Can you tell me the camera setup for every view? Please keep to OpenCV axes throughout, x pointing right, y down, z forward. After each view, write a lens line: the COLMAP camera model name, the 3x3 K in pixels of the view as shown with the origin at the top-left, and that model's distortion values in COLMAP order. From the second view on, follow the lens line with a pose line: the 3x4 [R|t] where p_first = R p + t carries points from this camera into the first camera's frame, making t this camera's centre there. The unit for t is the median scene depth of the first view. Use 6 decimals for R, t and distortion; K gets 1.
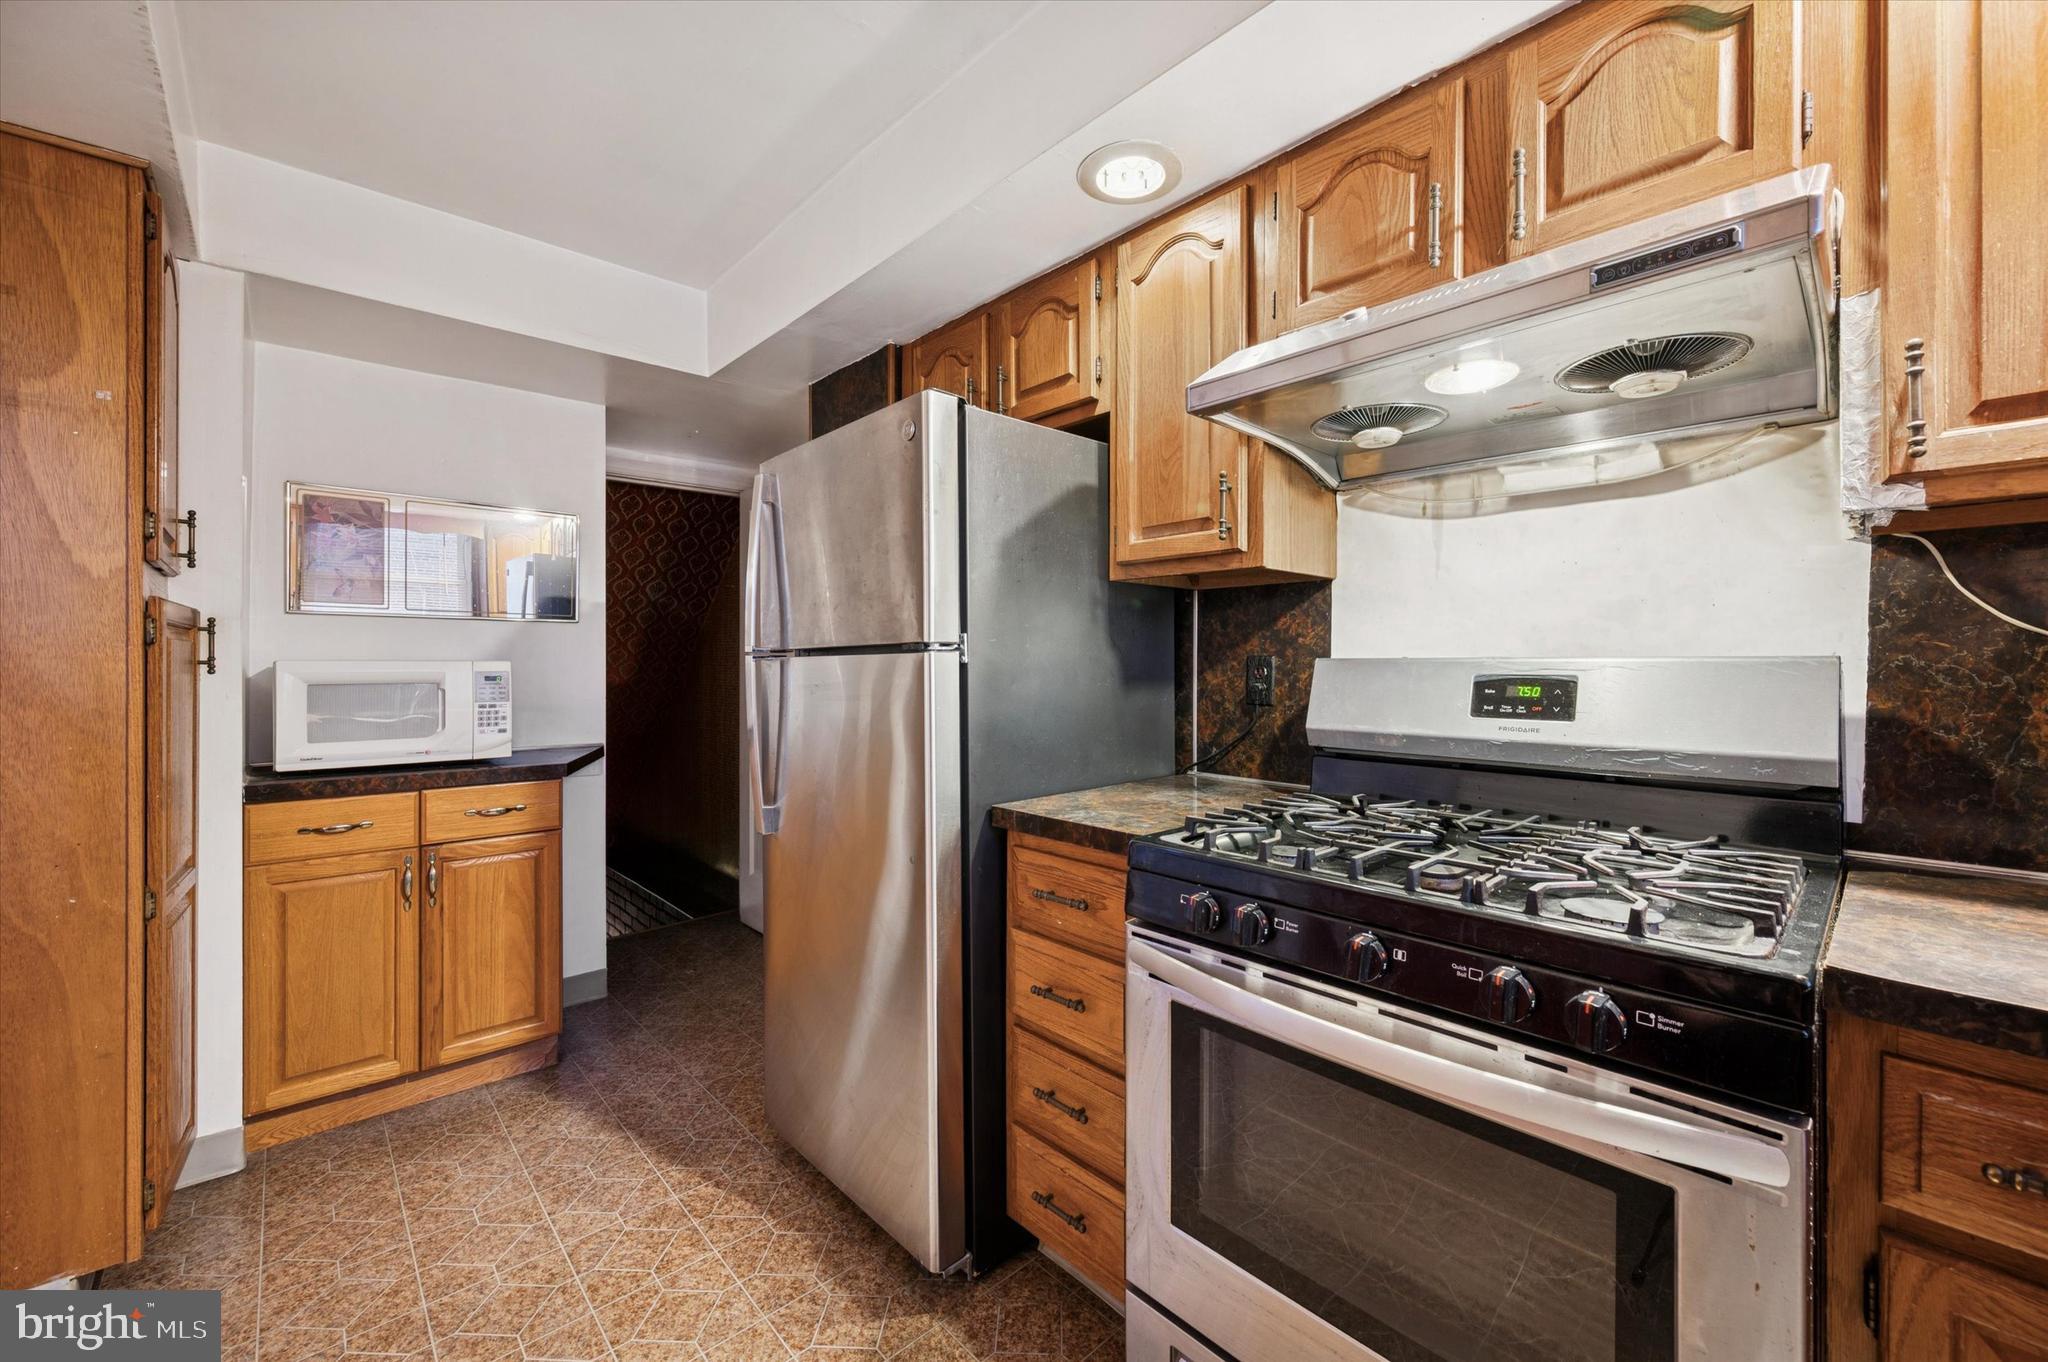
lens RADIAL K [[802.6, 0, 980.5], [0, 802.6, 658.1], [0, 0, 1]] dist [0.000798, -0.000636]
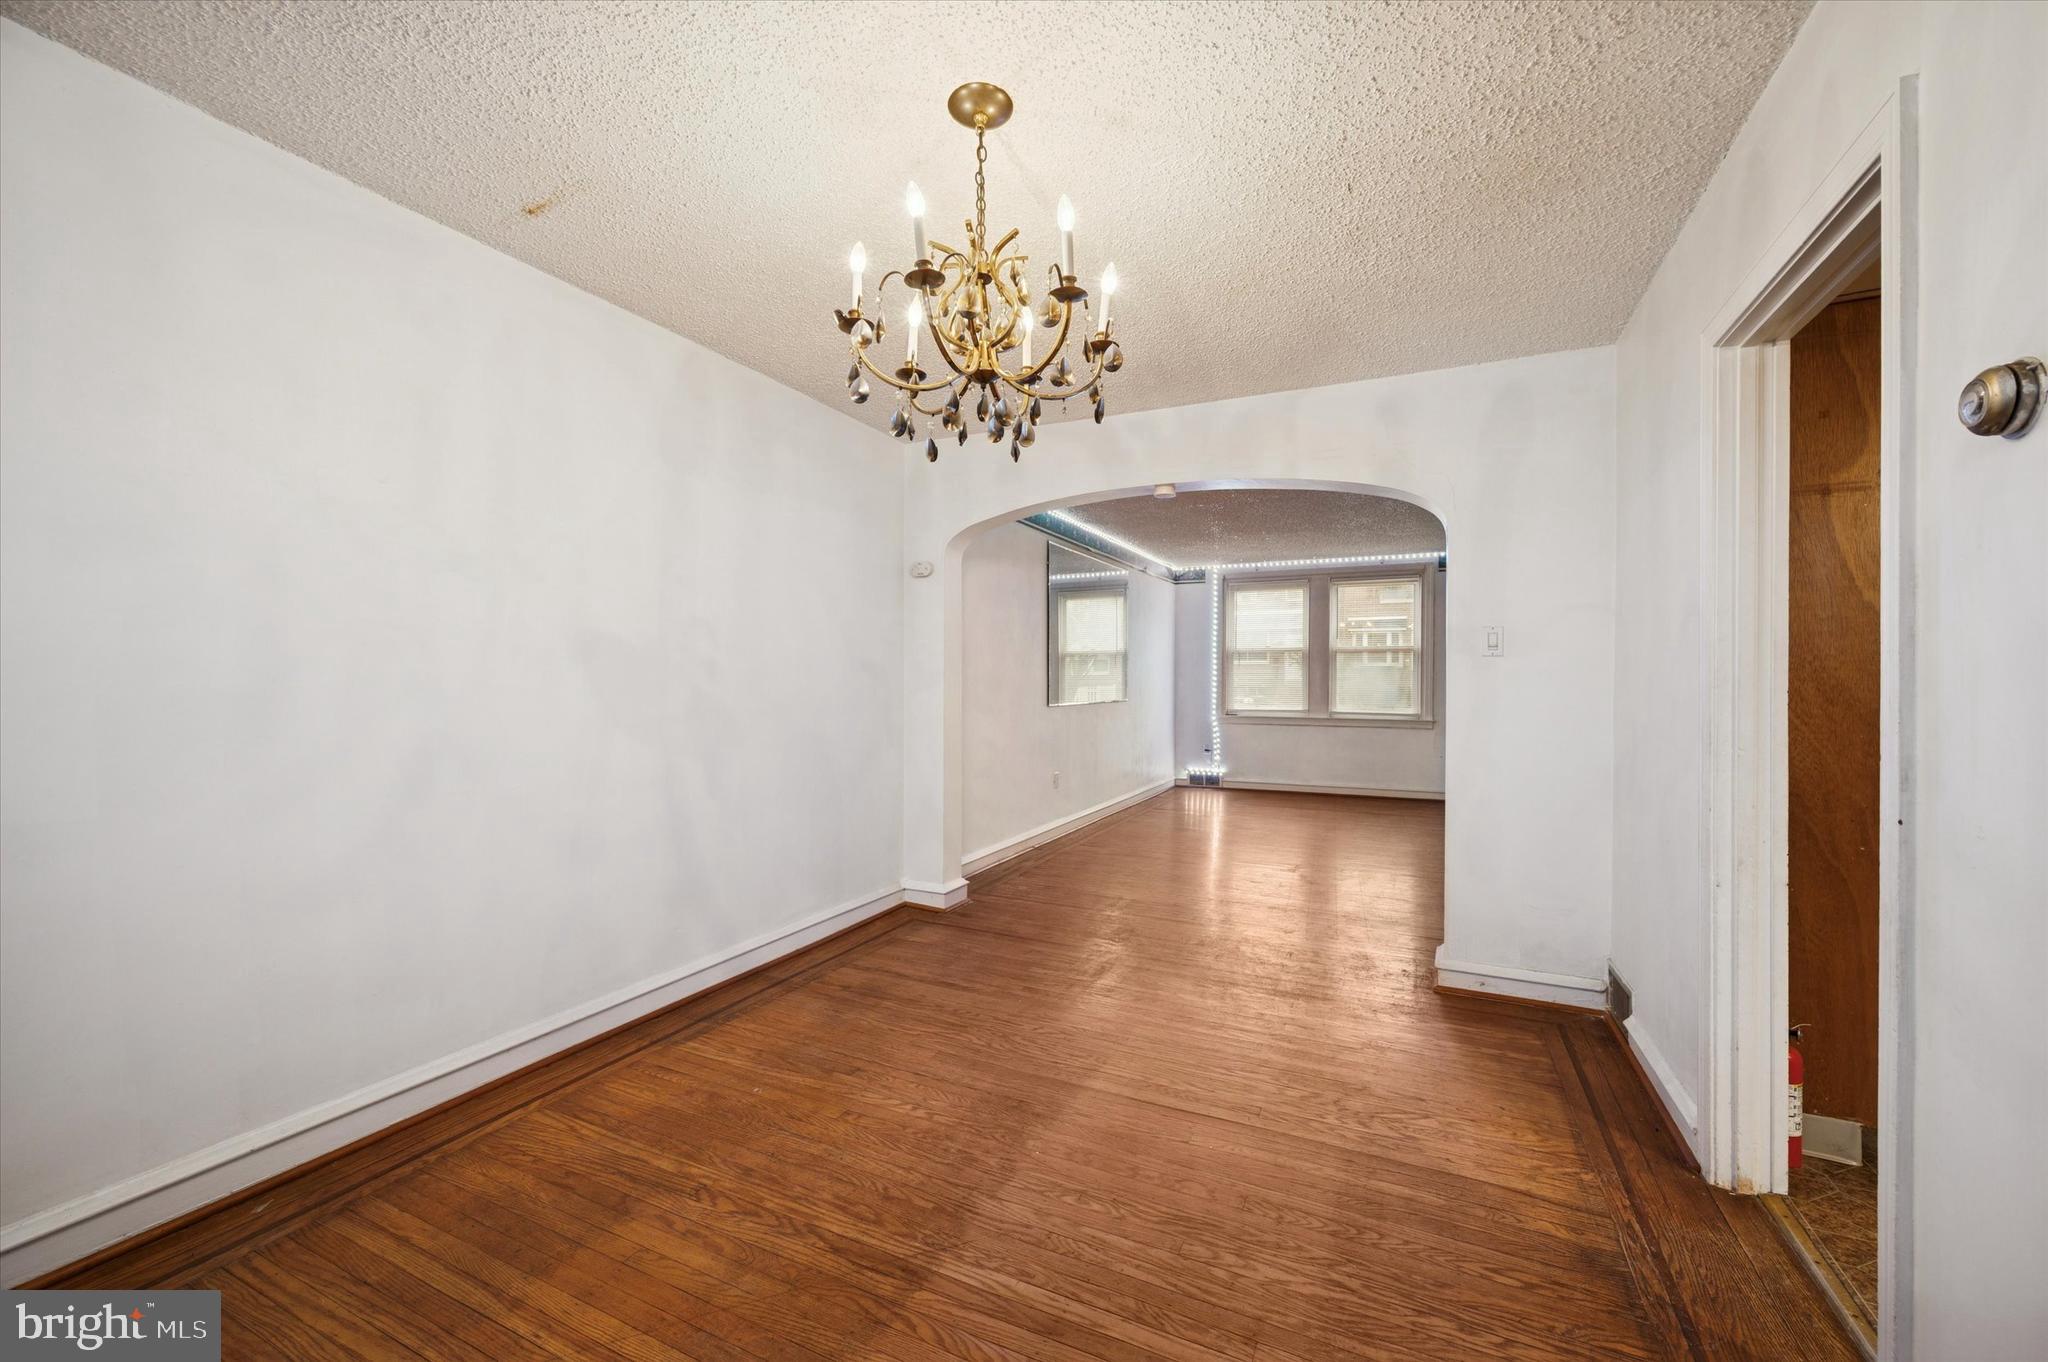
lens RADIAL K [[802.6, 0, 1023.9], [0, 802.6, 672.2], [0, 0, 1]] dist [0.000798, -0.000636]
pose [[0.373677, -0.011556, -0.927487, -0.412651], [0.005394, 0.999933, -0.010285, 0.009980], [0.927543, -0.001160, 0.373714, -0.855720]]
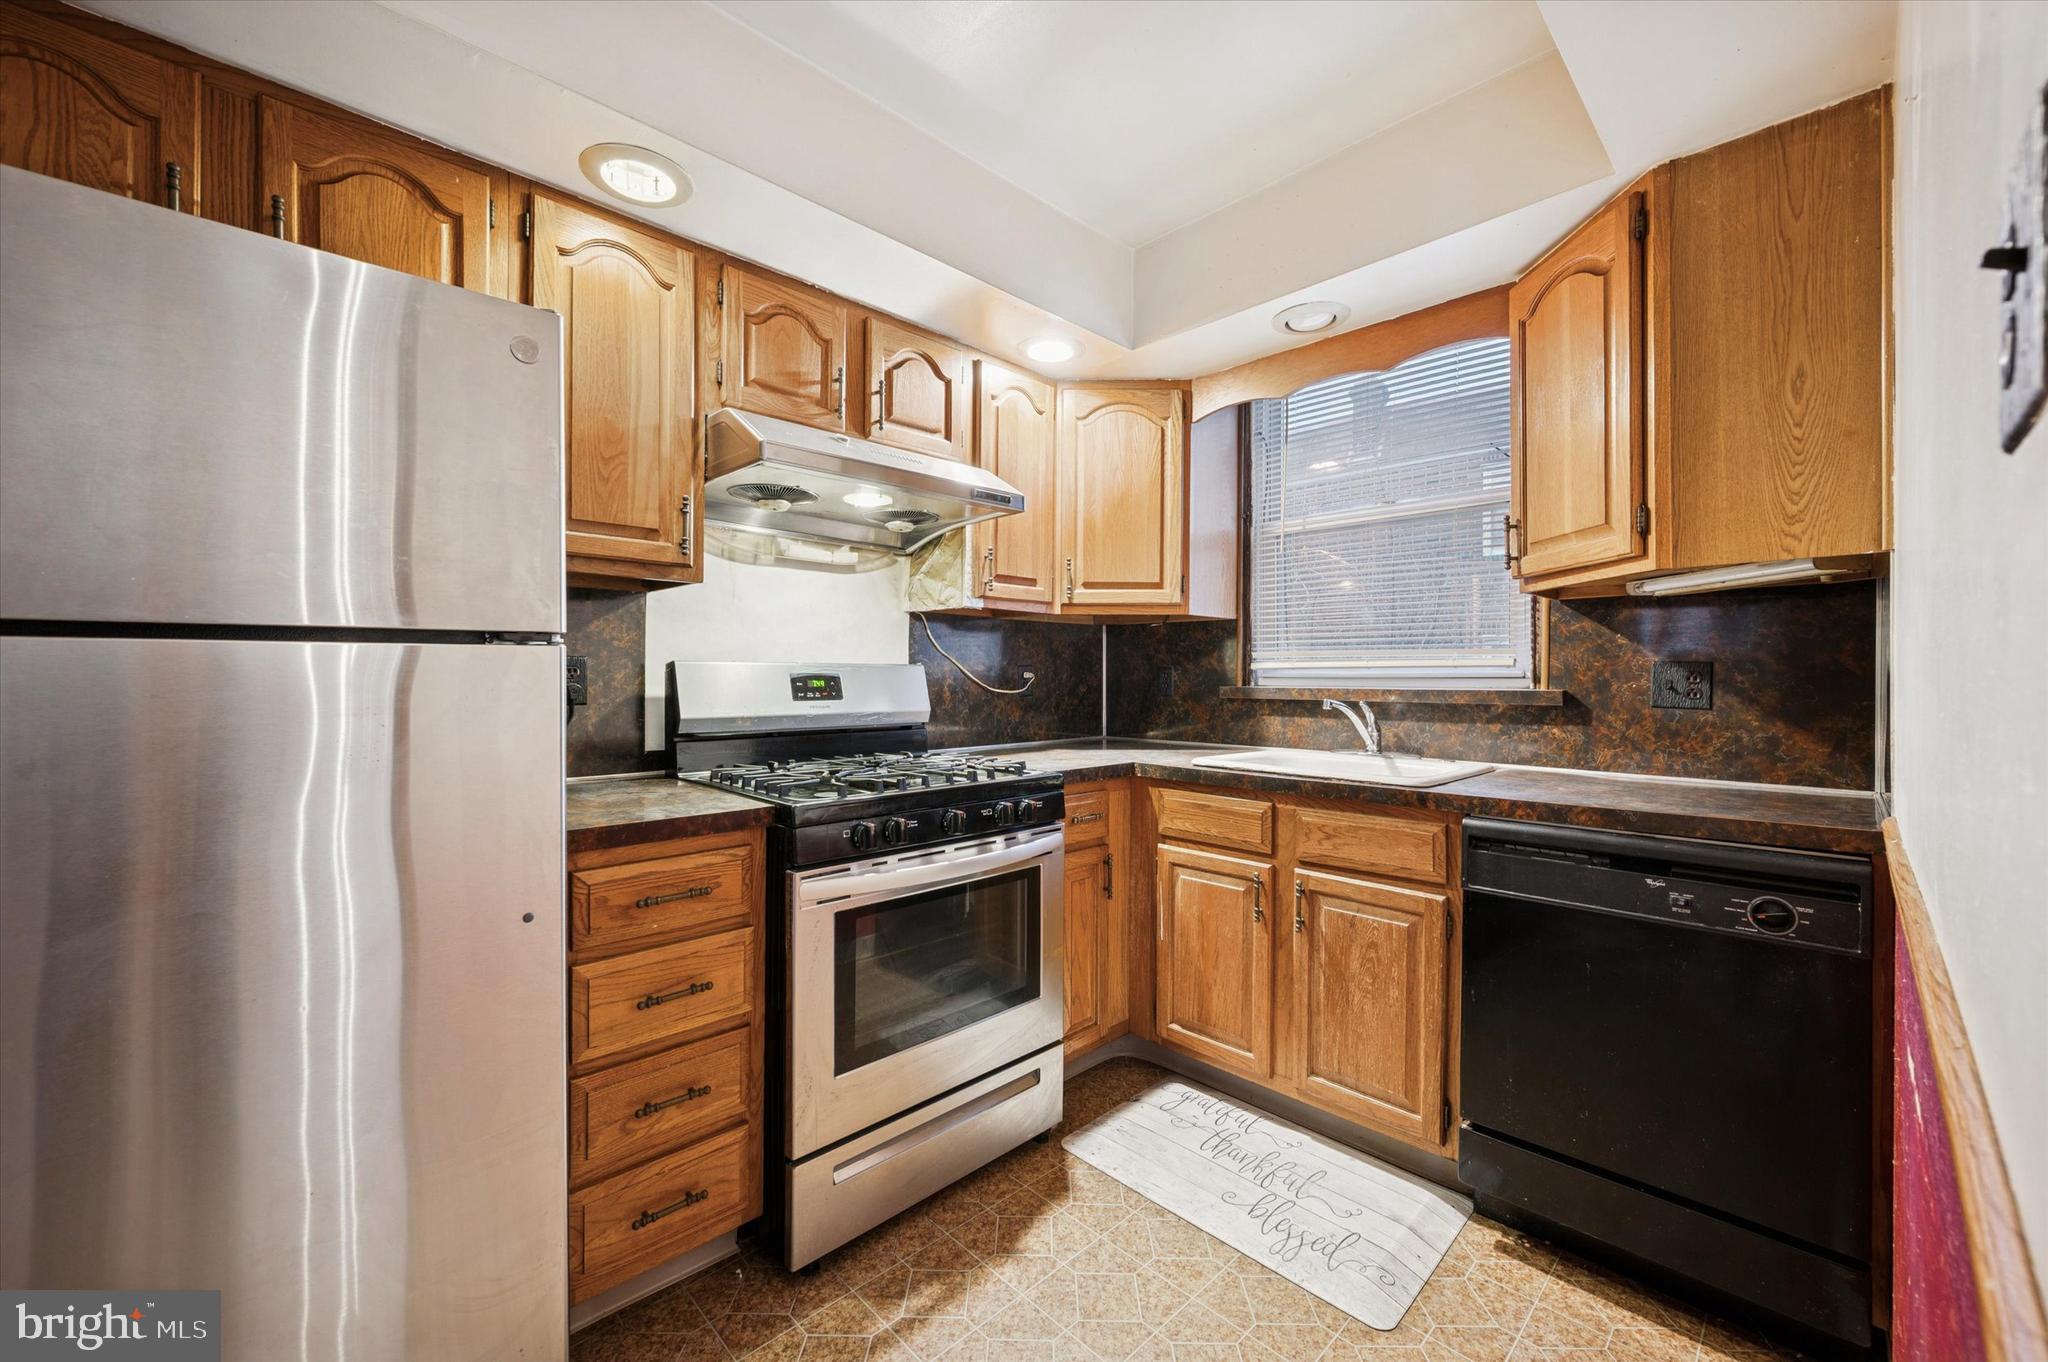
lens RADIAL K [[802.6, 0, 1023.9], [0, 802.6, 674.3], [0, 0, 1]] dist [0.000798, -0.000636]
pose [[-0.040052, 0.000554, 0.999197, -0.962857], [-0.012032, 0.999927, -0.001037, 0.019057], [-0.999125, -0.012064, -0.040042, 0.633891]]
